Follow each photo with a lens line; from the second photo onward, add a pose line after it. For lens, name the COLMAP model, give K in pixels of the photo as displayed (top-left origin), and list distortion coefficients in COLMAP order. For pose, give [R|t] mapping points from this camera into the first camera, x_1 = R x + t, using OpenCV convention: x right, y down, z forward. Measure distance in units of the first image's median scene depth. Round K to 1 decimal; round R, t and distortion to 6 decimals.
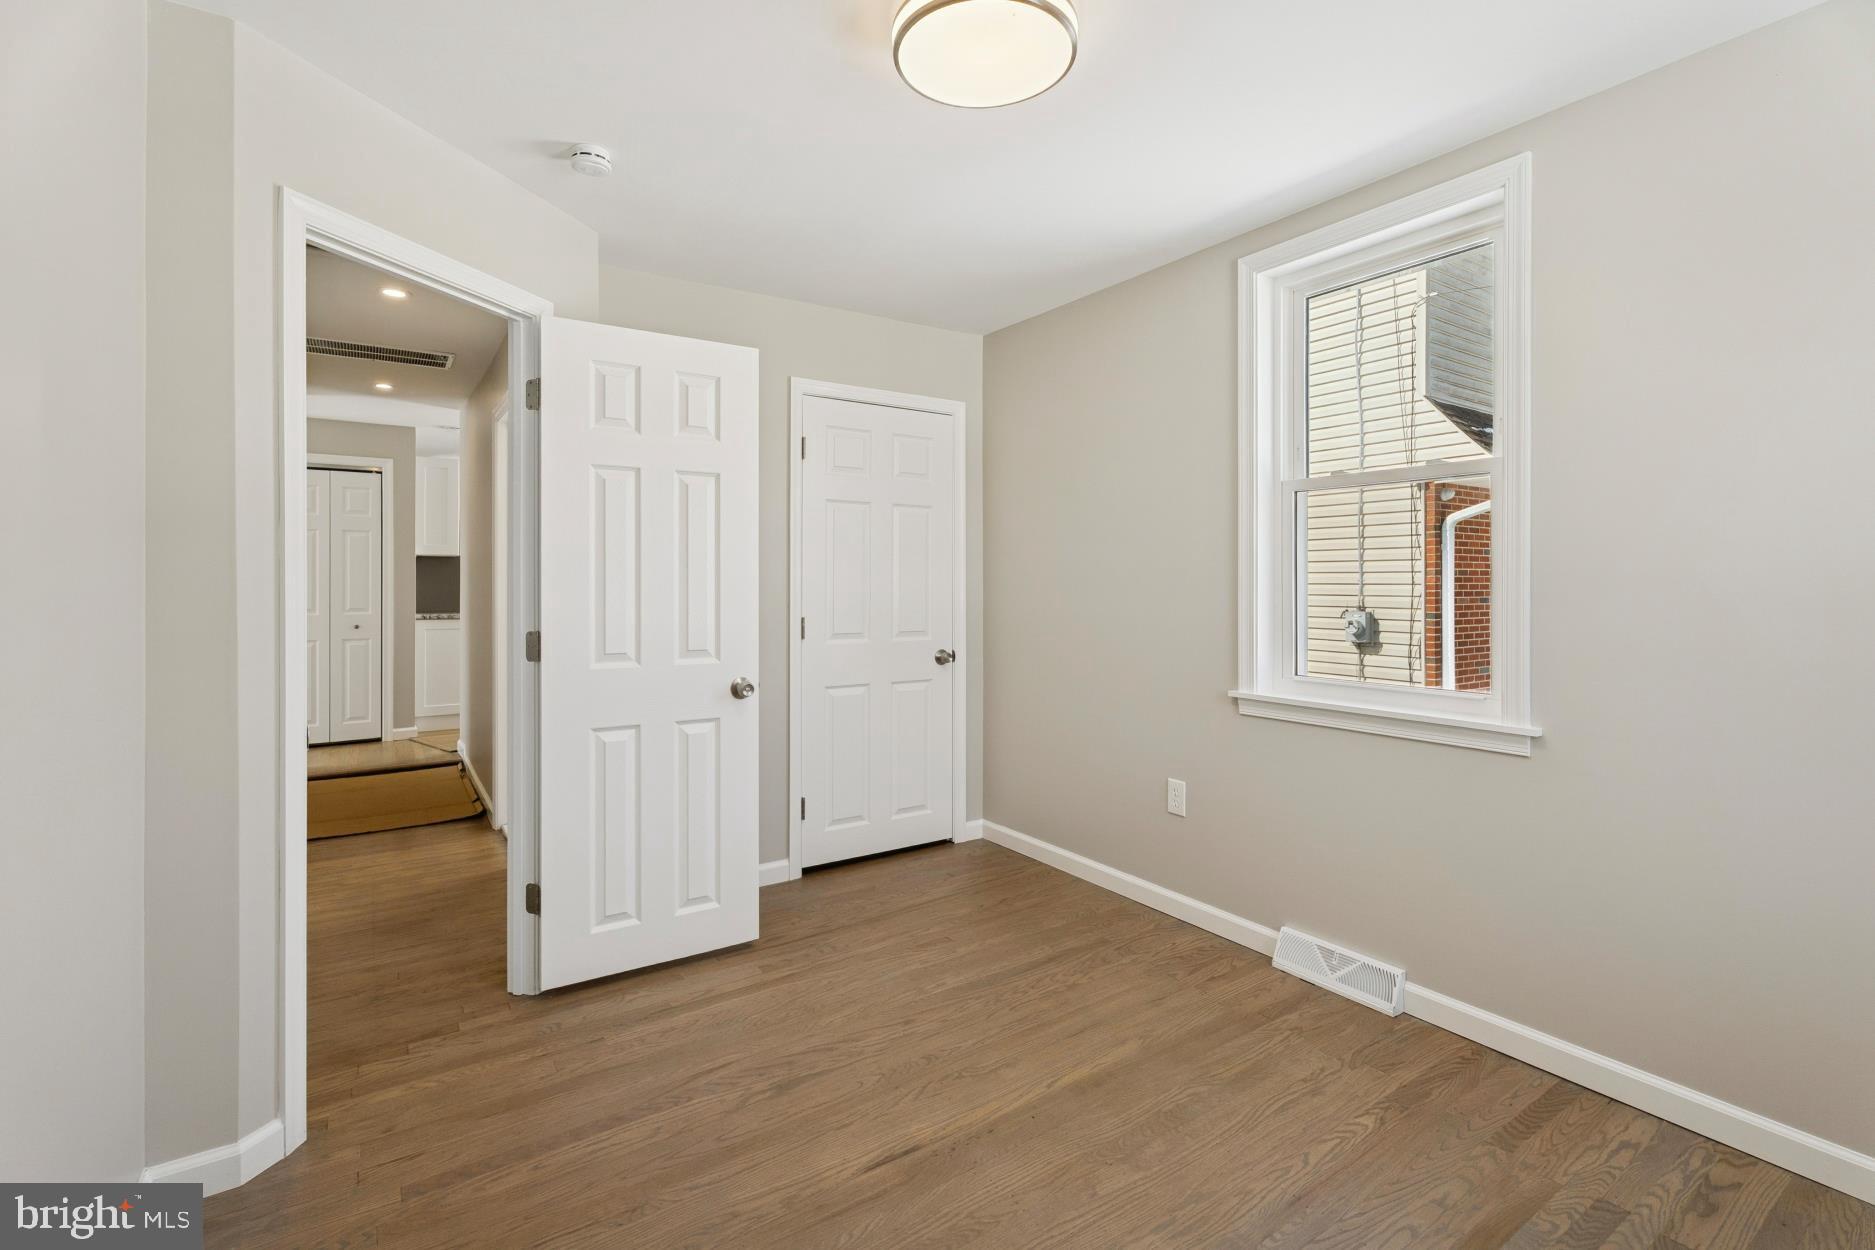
lens RADIAL K [[861.4, 0, 962.8], [0, 861.4, 582.9], [0, 0, 1]] dist [-0.001496, -0.001409]
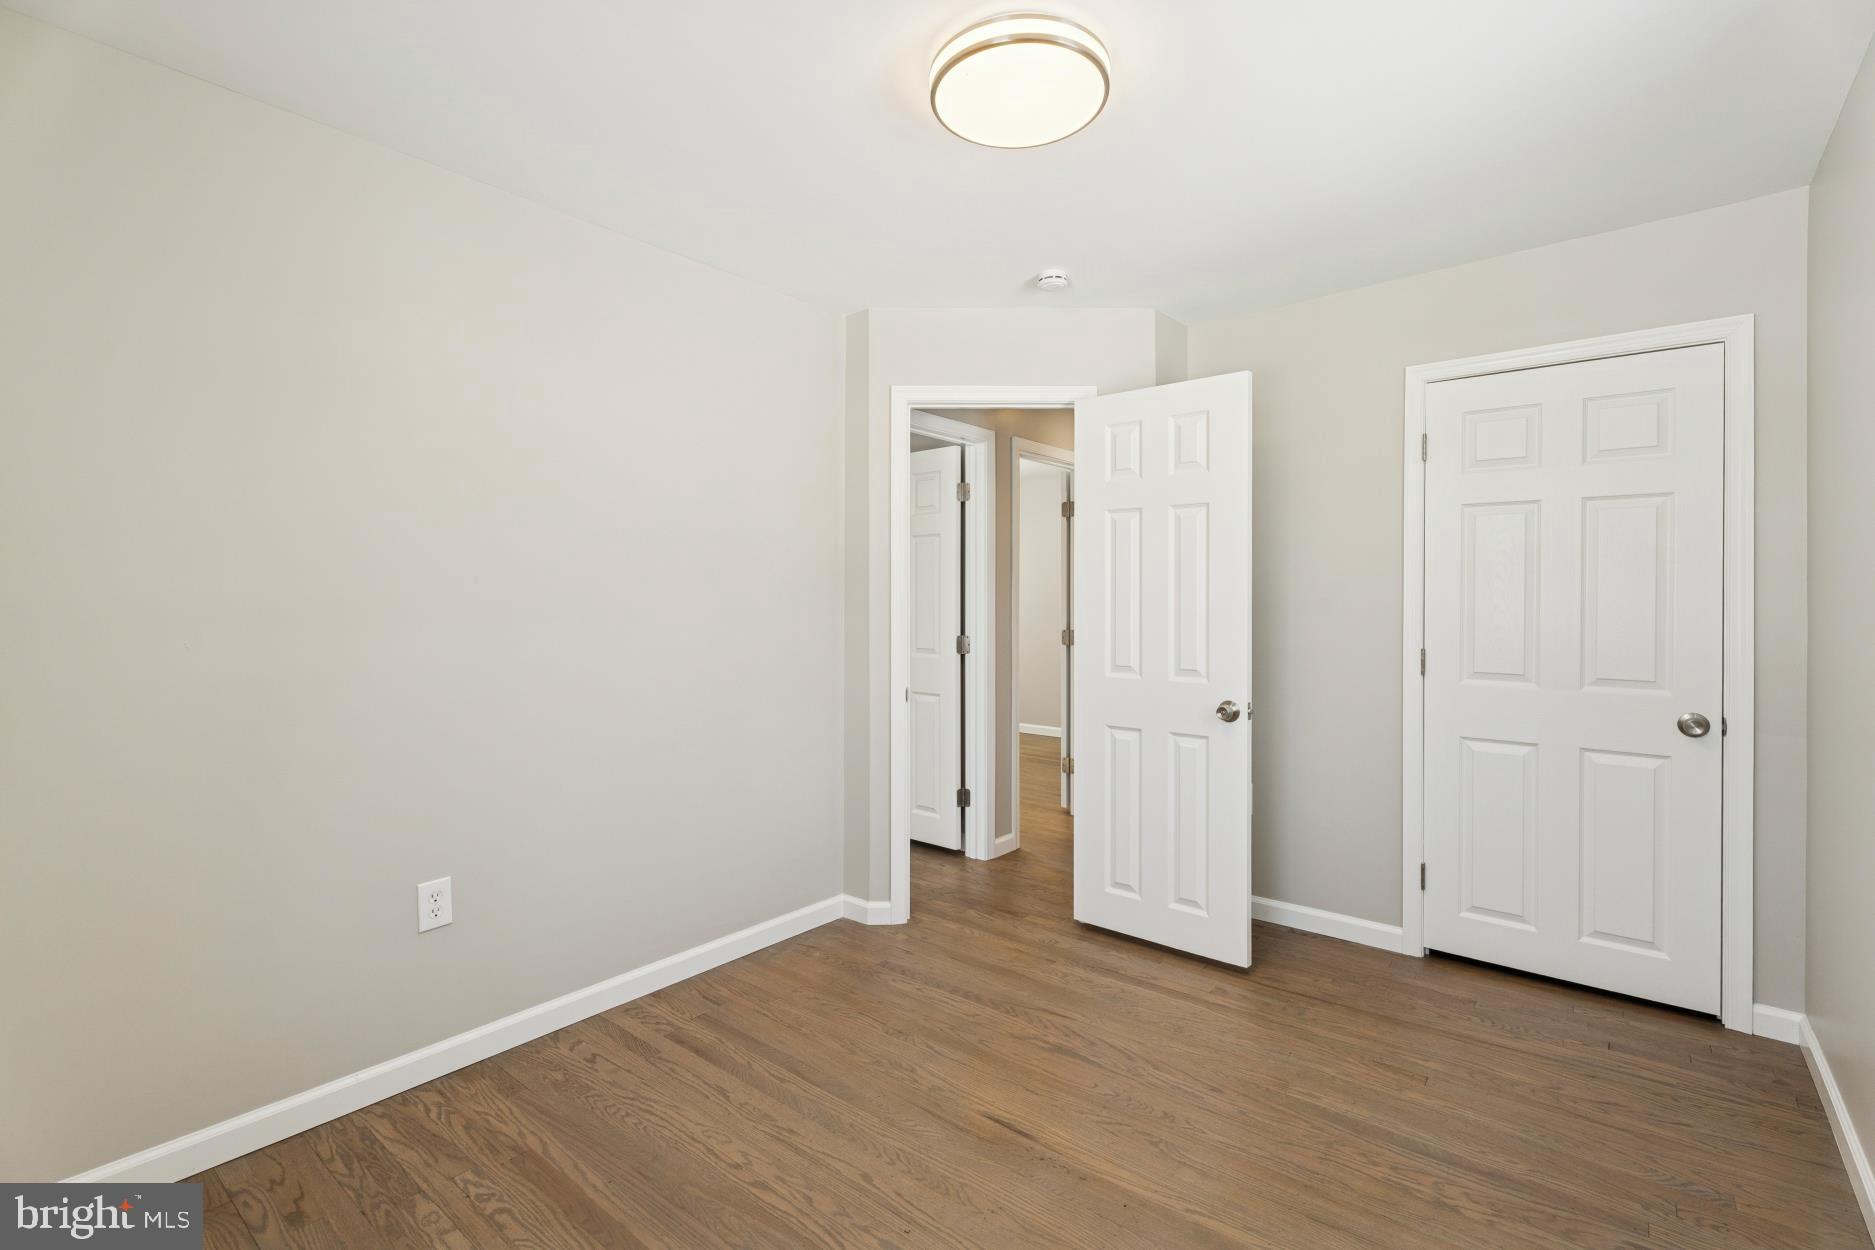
lens RADIAL K [[861.4, 0, 936.8], [0, 861.4, 604.9], [0, 0, 1]] dist [-0.001496, -0.001409]
pose [[0.251738, 0.005297, -0.967781, 0.704173], [-0.001749, 0.999986, 0.005019, -0.008966], [0.967794, 0.000429, 0.251743, 0.456429]]
